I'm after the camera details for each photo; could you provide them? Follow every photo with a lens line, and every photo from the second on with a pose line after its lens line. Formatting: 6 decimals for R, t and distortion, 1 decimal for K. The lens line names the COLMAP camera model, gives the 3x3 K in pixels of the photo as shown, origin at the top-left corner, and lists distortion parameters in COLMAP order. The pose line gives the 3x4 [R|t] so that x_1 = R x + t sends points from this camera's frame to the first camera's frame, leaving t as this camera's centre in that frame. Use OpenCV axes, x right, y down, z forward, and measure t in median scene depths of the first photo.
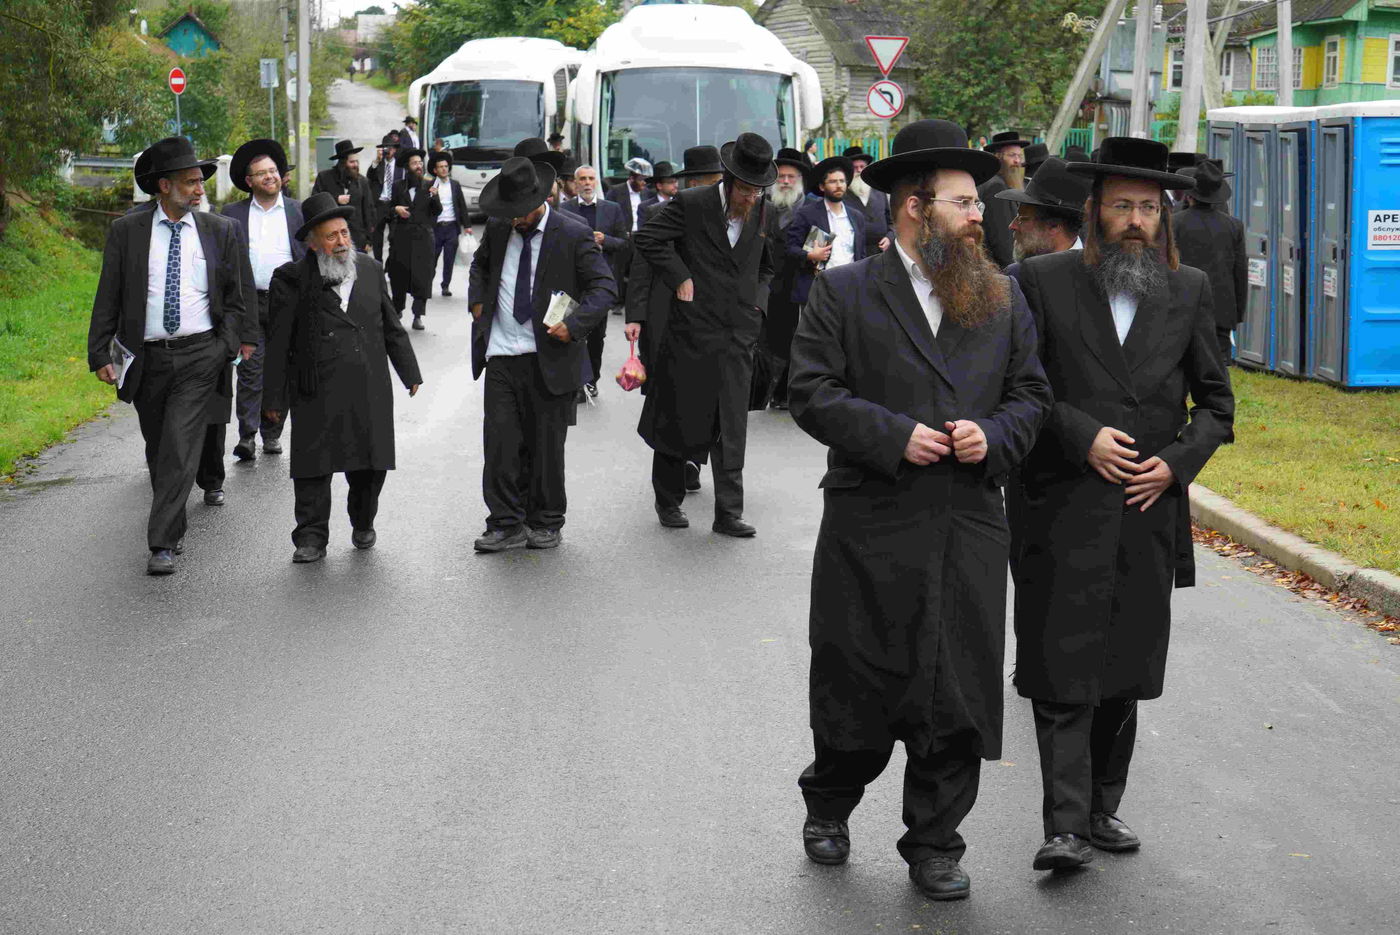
lens RADIAL K [[2832.6, 0, 700.1], [0, 2832.6, 467.1], [0, 0, 1]] dist [-0.063405, 0.000000]
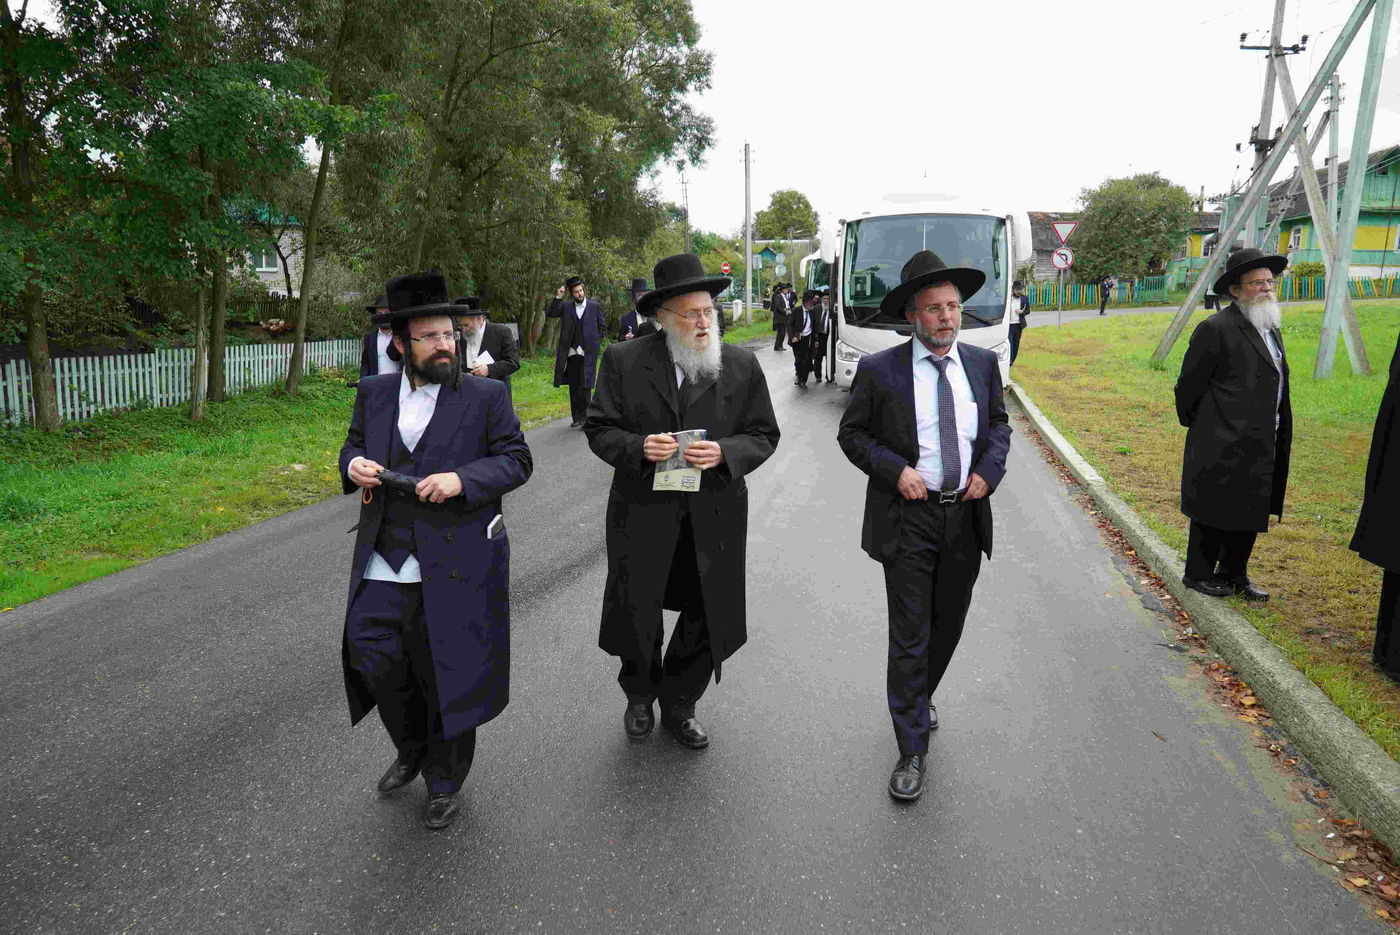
lens RADIAL K [[964.9, 0, 700.1], [0, 964.9, 469.3], [0, 0, 1]] dist [0.003057, 0.000490]
pose [[0.963212, 0.024887, -0.267589, 0.019523], [-0.008118, 0.997943, 0.063592, -0.056027], [0.268621, -0.059080, 0.961432, 0.556389]]
